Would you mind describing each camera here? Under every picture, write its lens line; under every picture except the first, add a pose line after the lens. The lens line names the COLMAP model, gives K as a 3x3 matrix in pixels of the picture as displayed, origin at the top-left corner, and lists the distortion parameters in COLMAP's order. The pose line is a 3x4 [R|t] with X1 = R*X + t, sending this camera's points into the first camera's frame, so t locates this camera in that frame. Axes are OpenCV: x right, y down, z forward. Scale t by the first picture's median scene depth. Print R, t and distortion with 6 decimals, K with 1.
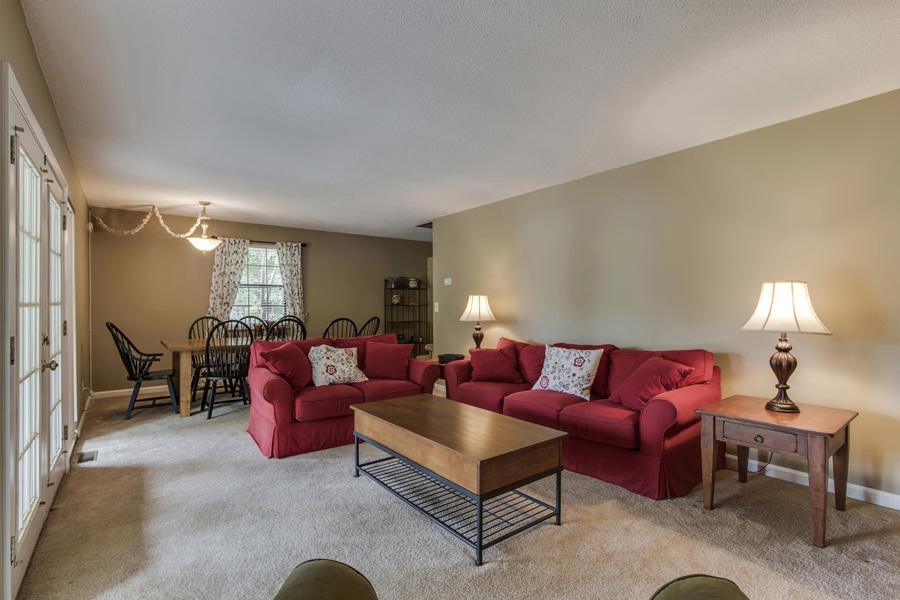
lens RADIAL K [[419.8, 0, 440.7], [0, 419.8, 303.2], [0, 0, 1]] dist [-0.009129, 0.003199]
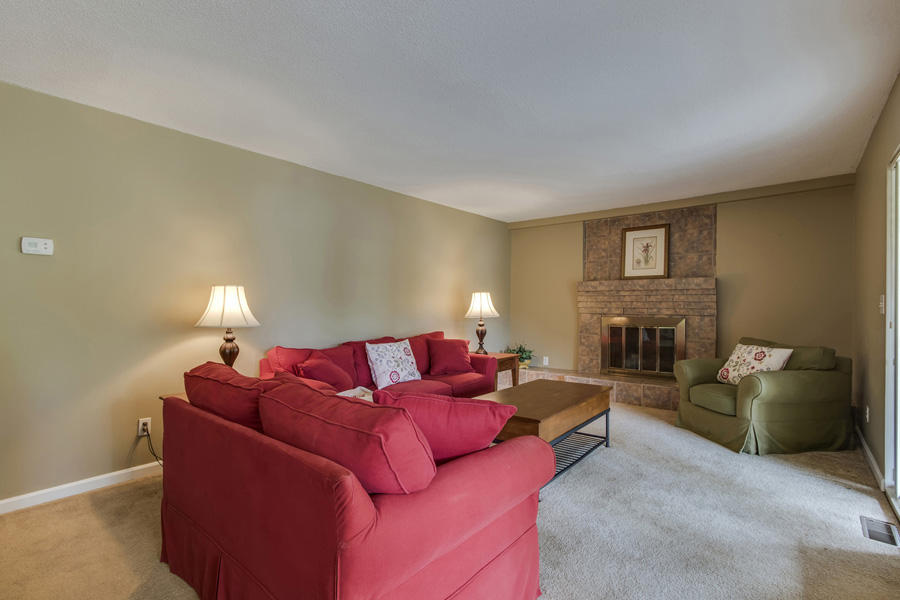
lens RADIAL K [[419.8, 0, 448.7], [0, 419.8, 308.9], [0, 0, 1]] dist [-0.009129, 0.003199]
pose [[-0.228414, -0.005655, 0.973548, -0.697676], [-0.005338, 0.999975, 0.004556, 0.012445], [-0.973549, -0.004157, -0.228438, 0.966374]]
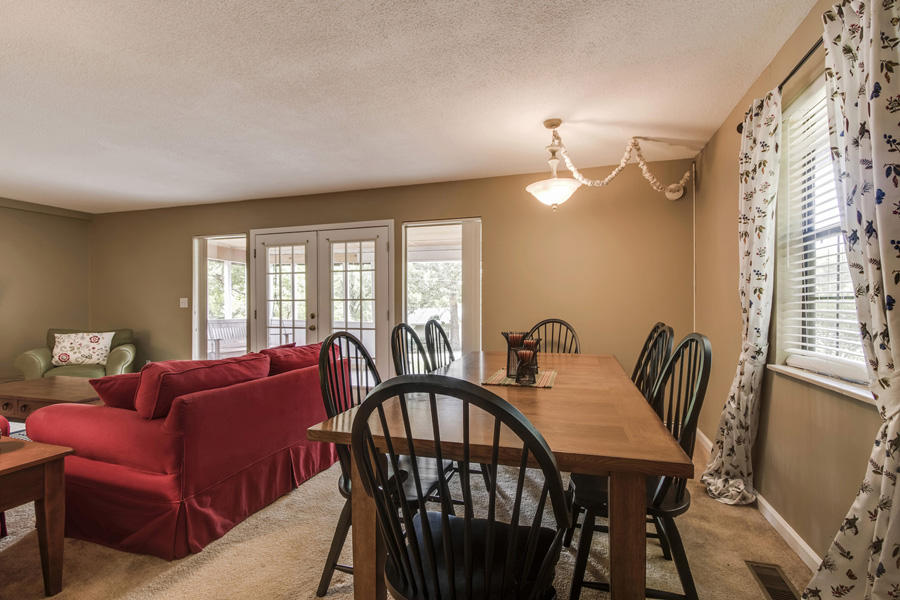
lens RADIAL K [[419.8, 0, 445.9], [0, 419.8, 306.5], [0, 0, 1]] dist [-0.009129, 0.003199]
pose [[-0.826212, 0.000677, -0.563358, -0.154604], [0.000150, 1.000000, 0.000983, 0.014327], [0.563359, 0.000728, -0.826212, 1.722314]]
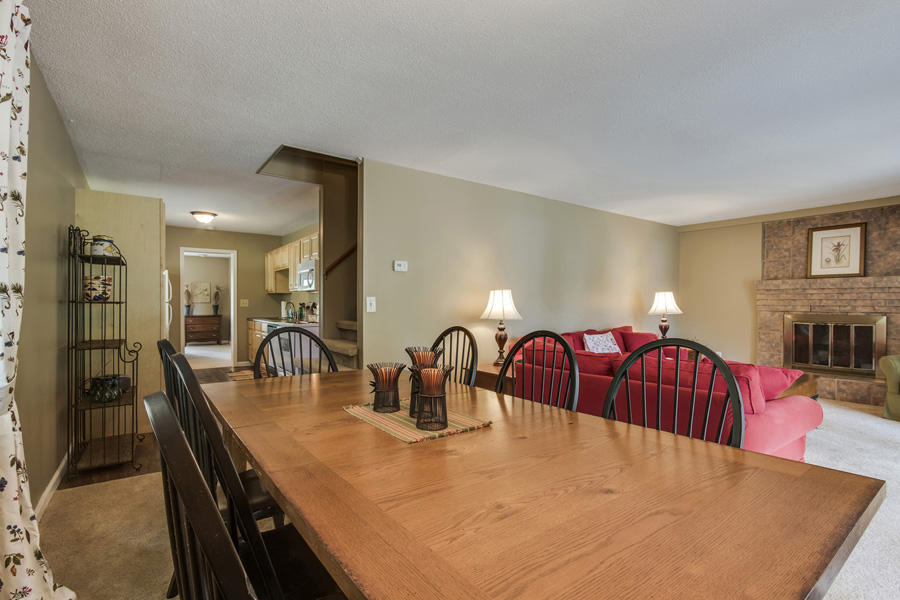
lens RADIAL K [[419.8, 0, 447.3], [0, 419.8, 306.8], [0, 0, 1]] dist [-0.009129, 0.003199]
pose [[0.016765, -0.007831, 0.999829, -0.915418], [-0.005040, 0.999956, 0.007917, 0.011213], [-0.999847, -0.005172, 0.016725, 1.286216]]
